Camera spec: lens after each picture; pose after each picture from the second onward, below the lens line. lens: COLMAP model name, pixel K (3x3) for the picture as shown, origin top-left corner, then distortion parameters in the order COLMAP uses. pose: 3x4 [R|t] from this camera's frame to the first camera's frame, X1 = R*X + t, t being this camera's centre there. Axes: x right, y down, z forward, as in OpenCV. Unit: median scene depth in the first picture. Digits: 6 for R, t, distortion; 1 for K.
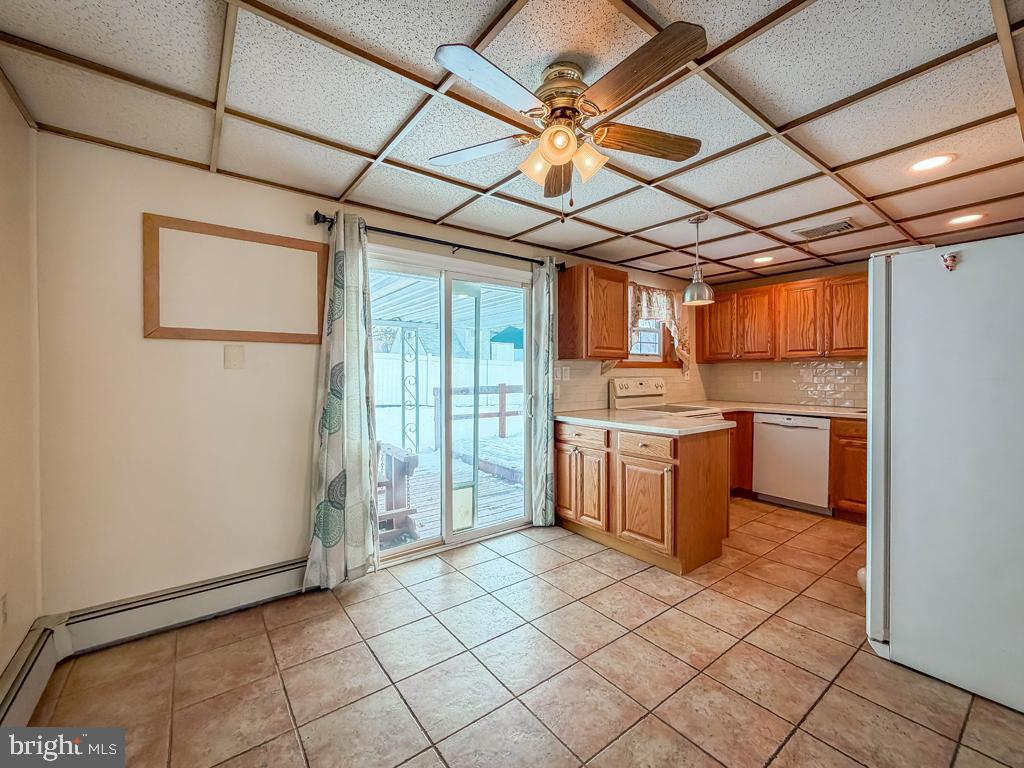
lens RADIAL K [[485.6, 0, 458.8], [0, 485.6, 385.6], [0, 0, 1]] dist [-0.000783, 0.000677]
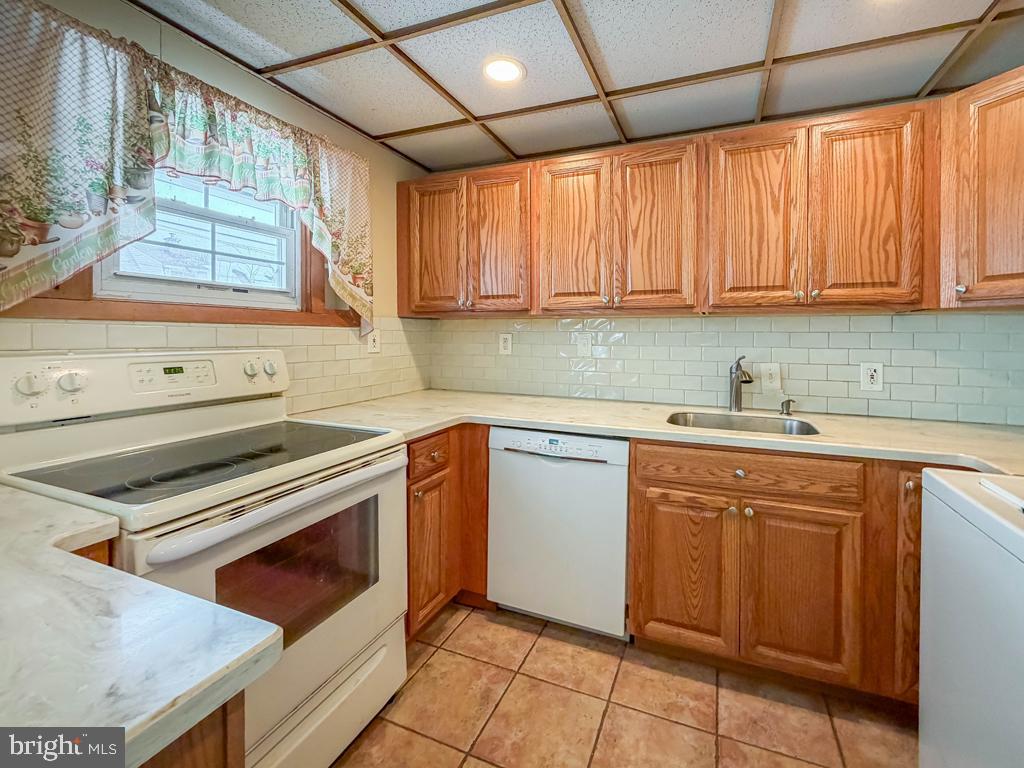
lens RADIAL K [[500.1, 0, 515.0], [0, 500.1, 340.9], [0, 0, 1]] dist [-0.001691, -0.000413]
pose [[0.874349, 0.005539, 0.485267, 0.602344], [0.001037, 0.999911, -0.013282, -0.027005], [-0.485297, 0.012116, 0.874265, 0.869816]]
